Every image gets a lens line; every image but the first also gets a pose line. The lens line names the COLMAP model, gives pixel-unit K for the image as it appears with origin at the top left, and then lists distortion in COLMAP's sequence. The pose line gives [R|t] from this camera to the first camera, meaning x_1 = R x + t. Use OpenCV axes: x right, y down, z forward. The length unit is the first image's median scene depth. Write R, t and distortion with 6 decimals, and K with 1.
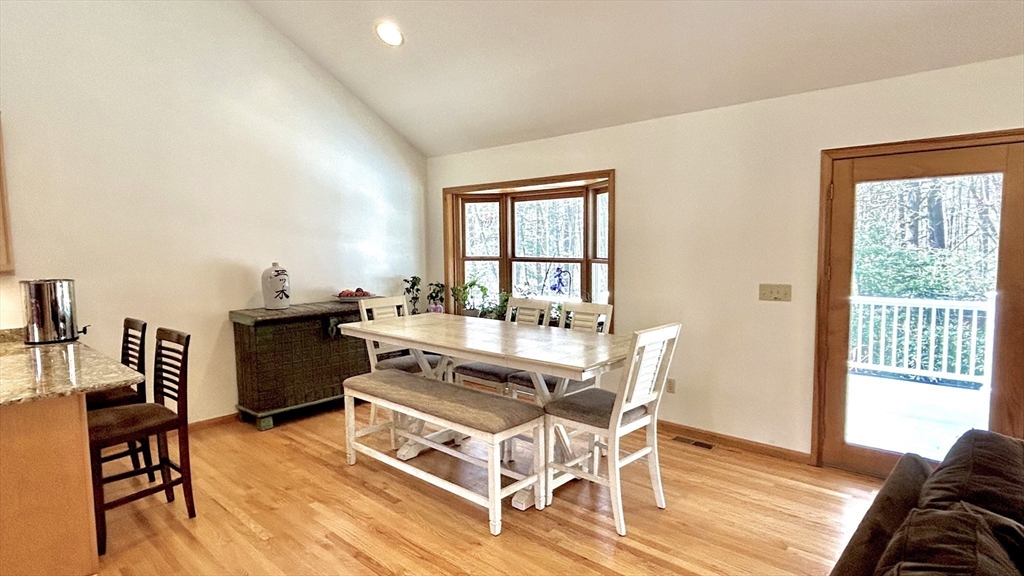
lens RADIAL K [[550.8, 0, 511.9], [0, 550.8, 293.9], [0, 0, 1]] dist [-0.003258, 0.000829]
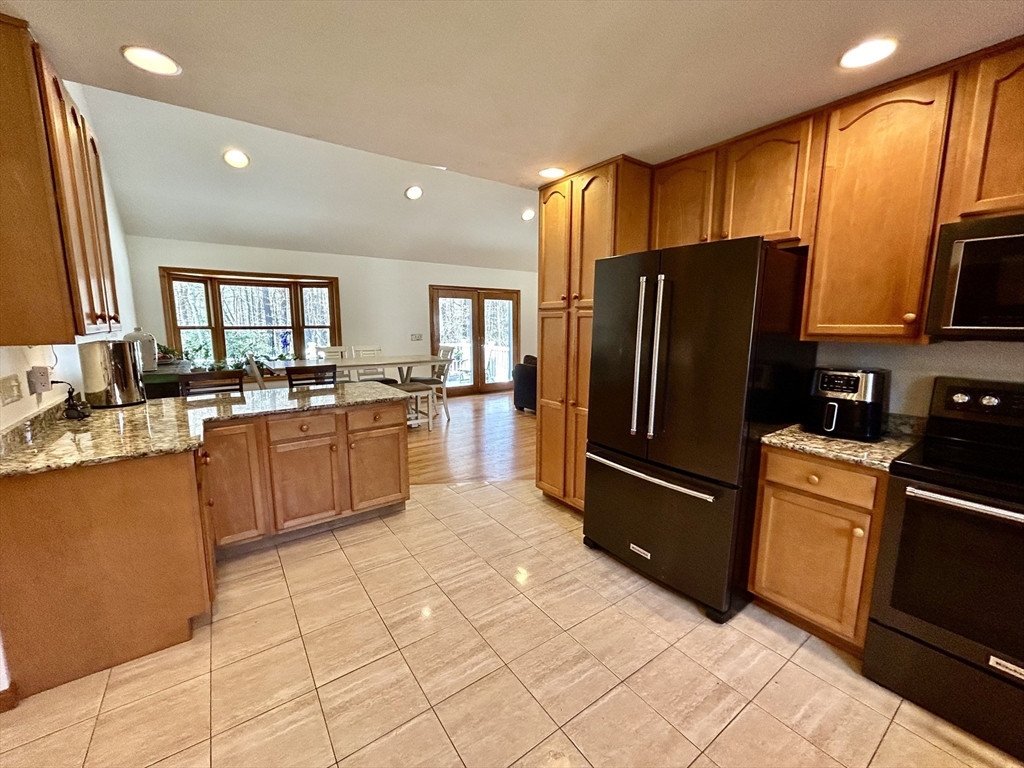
lens RADIAL K [[414.8, 0, 510.8], [0, 414.8, 383.0], [0, 0, 1]] dist [-0.000680, 0.000397]
pose [[0.202021, -0.130762, 0.970613, -1.034896], [0.087771, 0.989476, 0.115035, 0.019356], [-0.975440, 0.061953, 0.211372, 0.129386]]
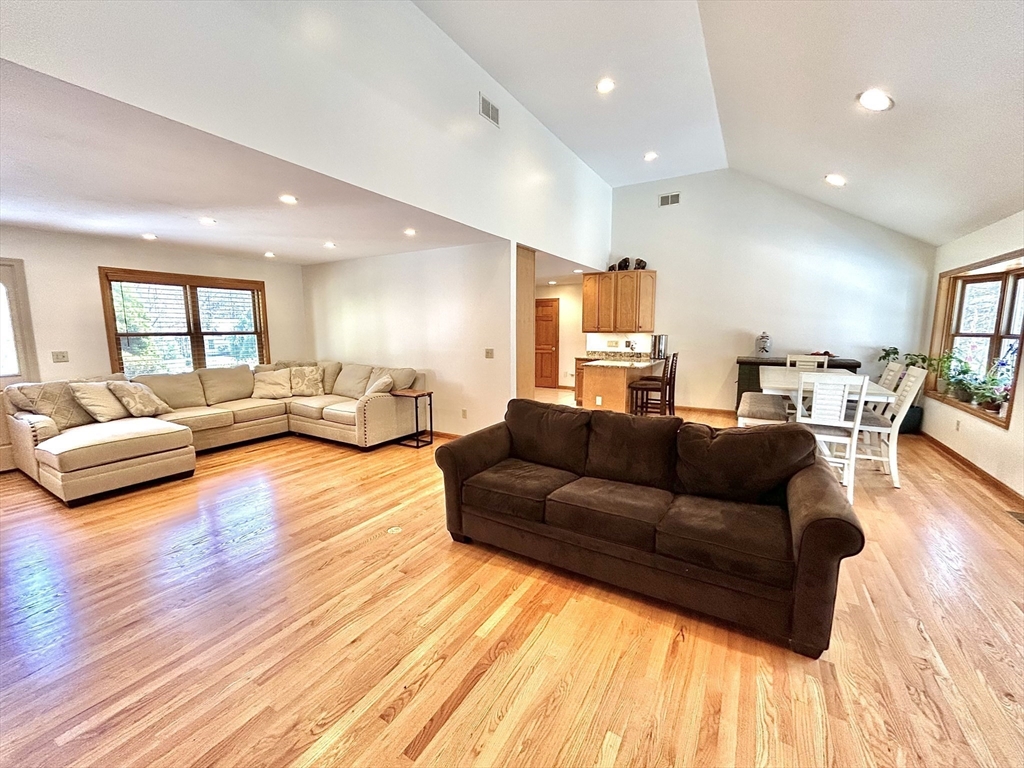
lens RADIAL K [[414.8, 0, 512.3], [0, 414.8, 383.2], [0, 0, 1]] dist [-0.000680, 0.000397]
pose [[0.207313, 0.141560, -0.967978, 0.691246], [-0.093372, 0.987821, 0.124465, 0.015576], [0.973809, 0.064579, 0.218006, -0.068089]]
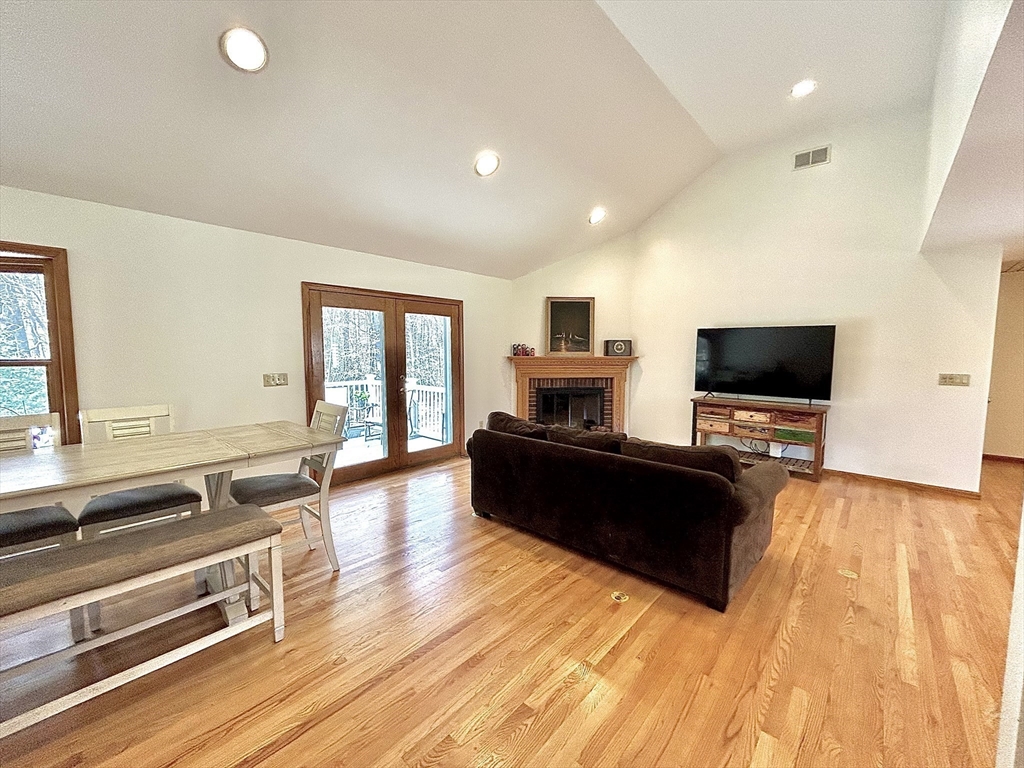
lens RADIAL K [[414.8, 0, 510.5], [0, 414.8, 382.6], [0, 0, 1]] dist [-0.000680, 0.000397]
pose [[-0.009815, -0.065936, 0.997776, -0.414974], [0.092473, 0.993488, 0.066562, -0.007763], [-0.995667, 0.092921, -0.003654, 0.329288]]
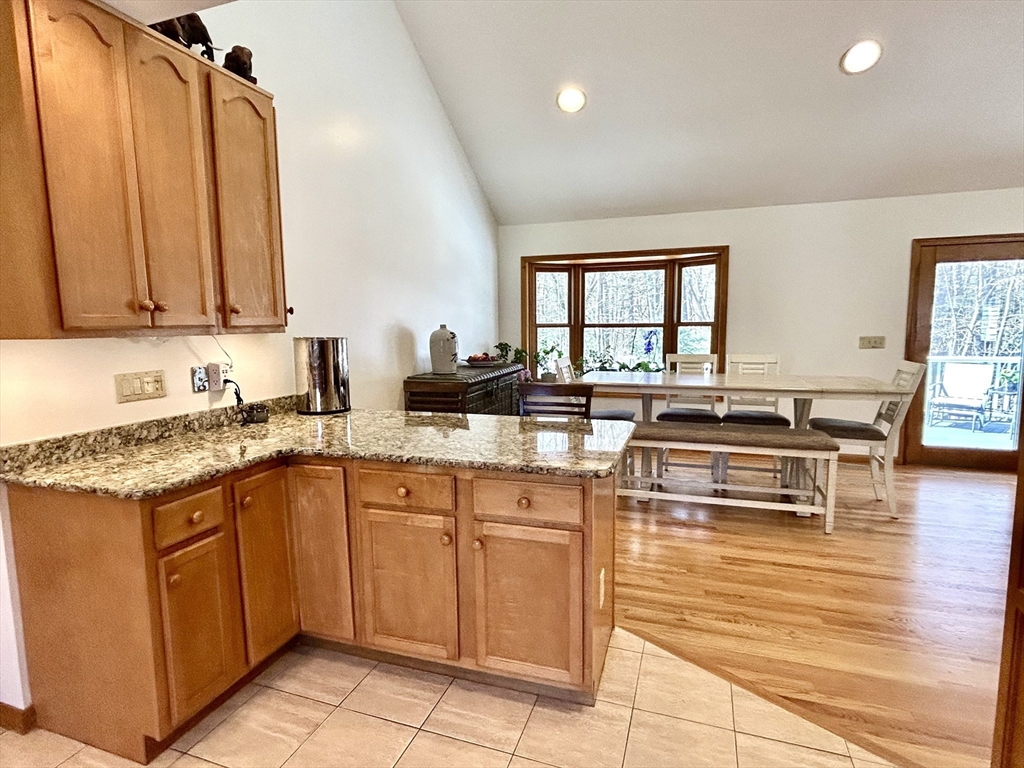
lens RADIAL K [[535.8, 0, 510.0], [0, 535.8, 384.6], [0, 0, 1]] dist [-0.003279, 0.001371]
pose [[0.917613, -0.043779, 0.395057, -0.665538], [0.037735, 0.999022, 0.023061, 0.028341], [-0.395680, -0.006254, 0.918367, 0.105900]]
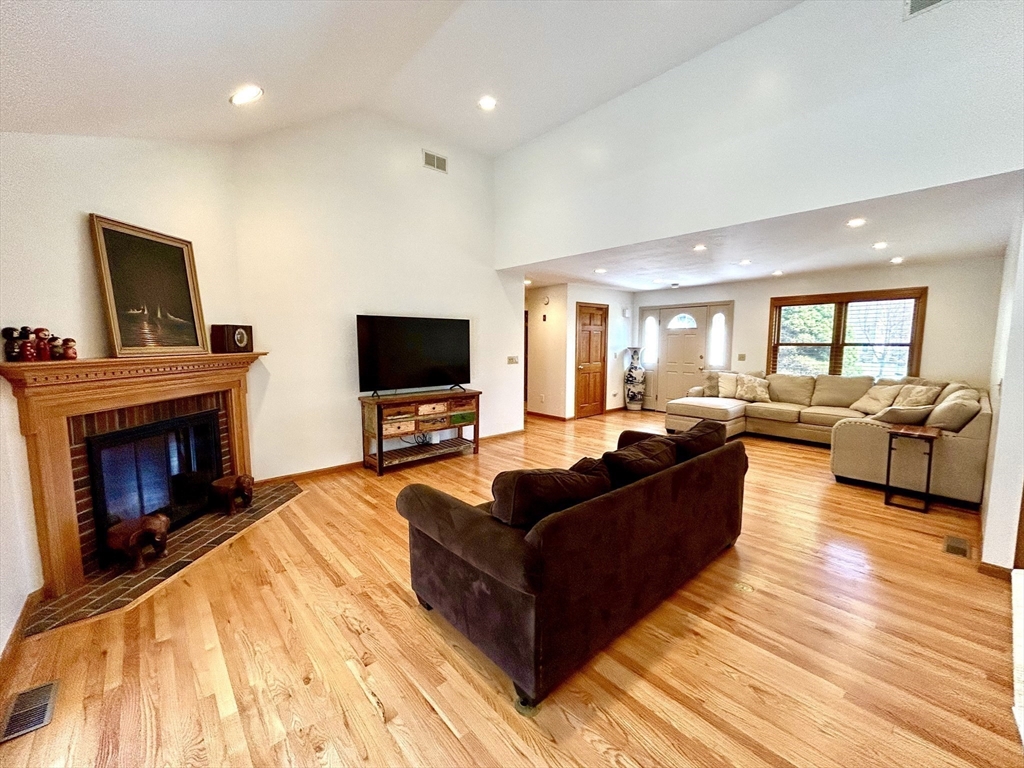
lens RADIAL K [[414.8, 0, 509.8], [0, 414.8, 383.5], [0, 0, 1]] dist [-0.000680, 0.000397]
pose [[-0.994977, 0.005131, 0.099975, 0.280911], [0.024816, 0.980156, 0.196668, -0.053366], [-0.096982, 0.198161, -0.975360, 0.681202]]
